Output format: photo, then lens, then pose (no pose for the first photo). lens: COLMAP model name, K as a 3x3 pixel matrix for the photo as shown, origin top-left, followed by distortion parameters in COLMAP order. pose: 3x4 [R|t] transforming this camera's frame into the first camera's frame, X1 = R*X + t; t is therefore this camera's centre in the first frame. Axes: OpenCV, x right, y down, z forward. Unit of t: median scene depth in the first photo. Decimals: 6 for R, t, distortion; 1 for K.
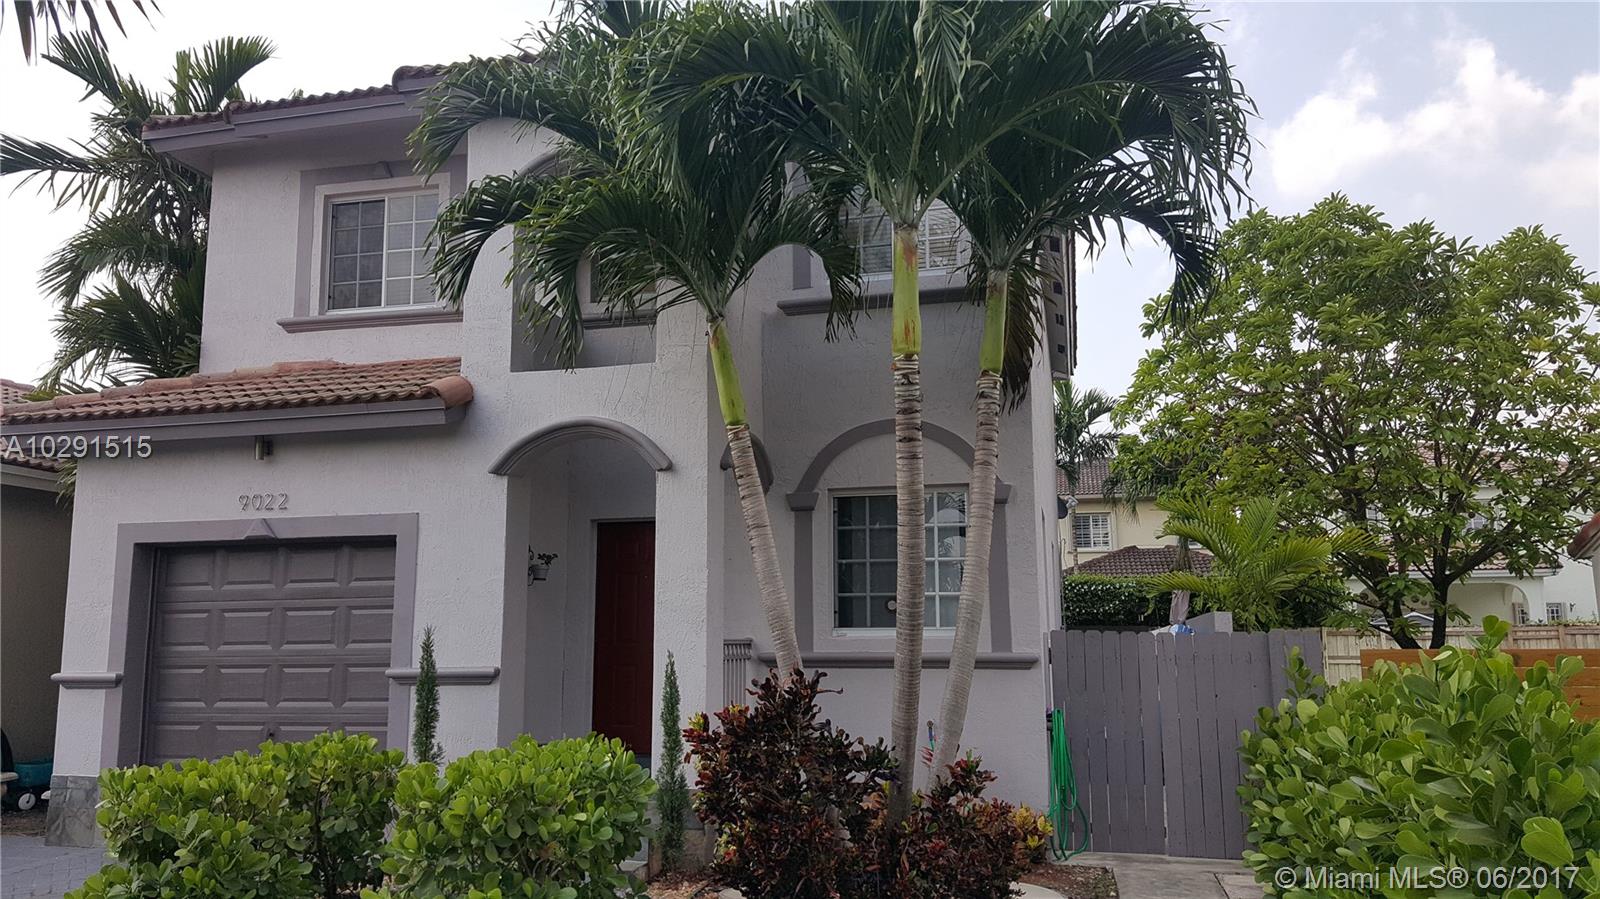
lens RADIAL K [[1187.7, 0, 793.8], [0, 1187.7, 456.4], [0, 0, 1]] dist [0.101878, -0.071970]
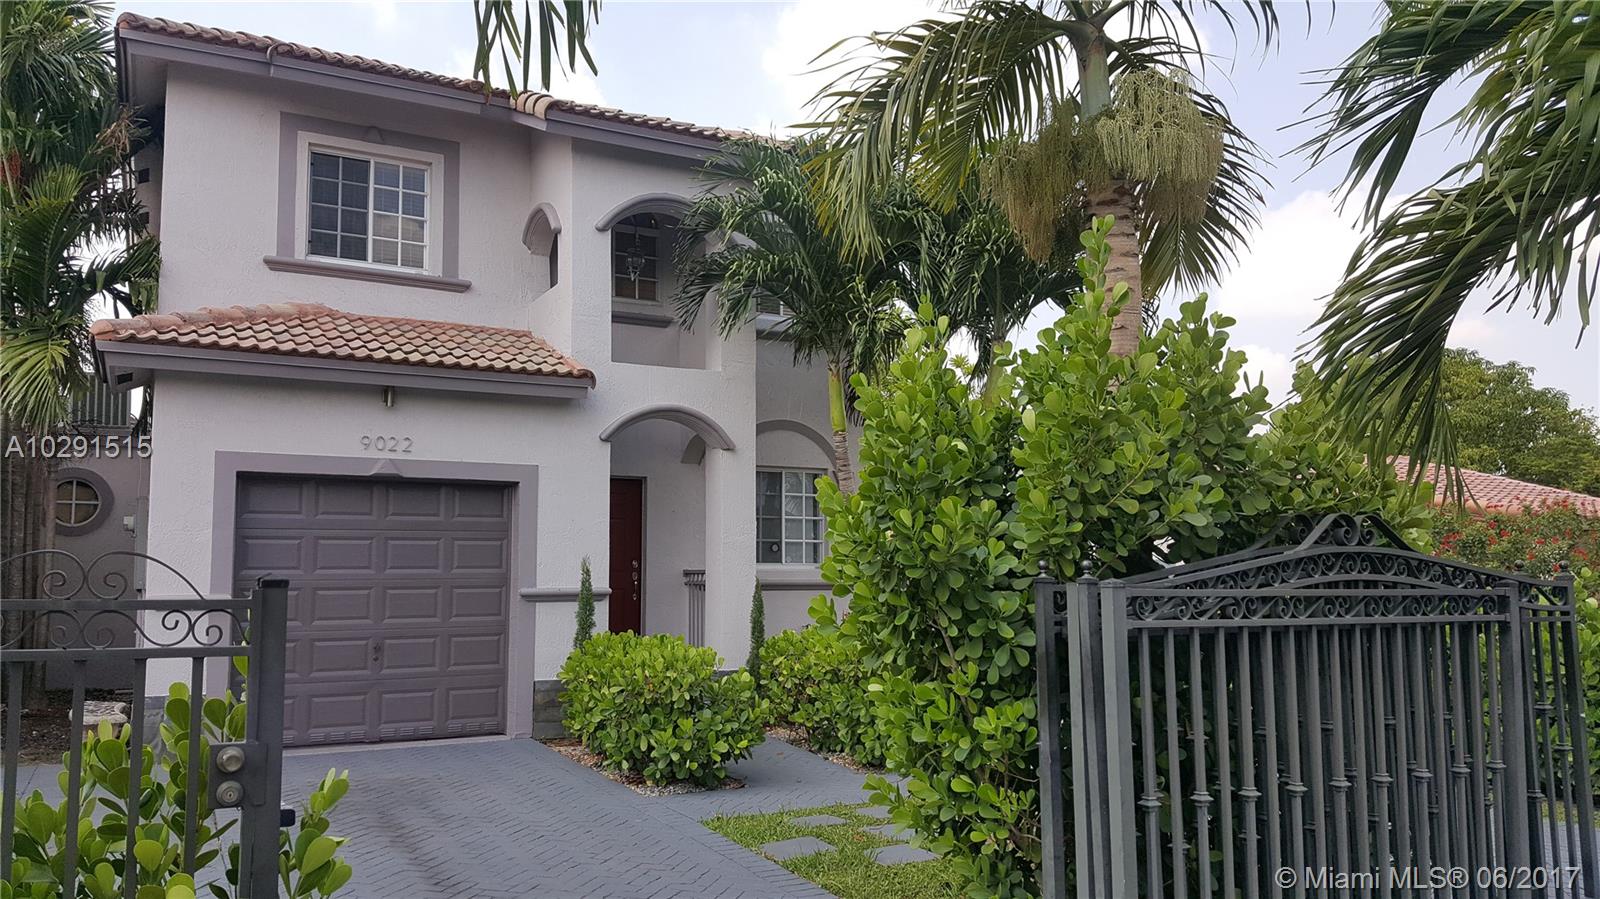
lens RADIAL K [[1187.7, 0, 783.7], [0, 1187.7, 460.2], [0, 0, 1]] dist [0.101878, -0.071970]
pose [[0.726395, 0.068833, 0.683821, -0.966370], [-0.104882, 0.994420, 0.011314, 0.001369], [-0.679227, -0.079939, 0.729562, -0.073207]]
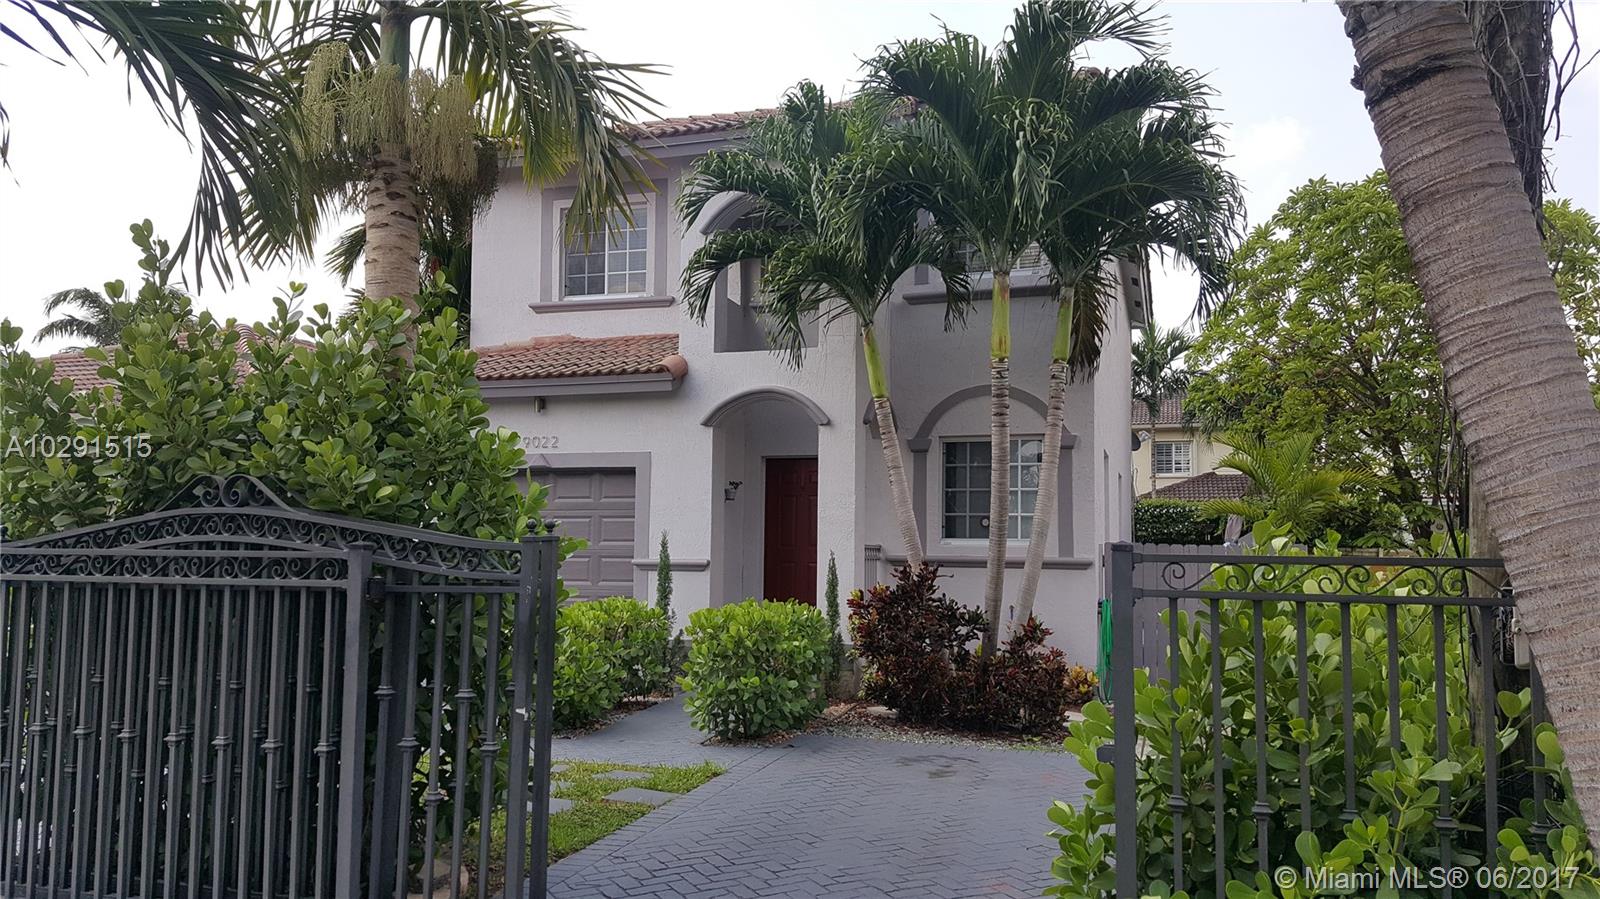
lens RADIAL K [[1187.7, 0, 789.7], [0, 1187.7, 481.3], [0, 0, 1]] dist [0.101878, -0.071970]
pose [[0.996904, 0.012548, -0.077622, -0.037780], [-0.005534, 0.995934, 0.089921, -0.045653], [0.078435, -0.089213, 0.992919, -0.390118]]
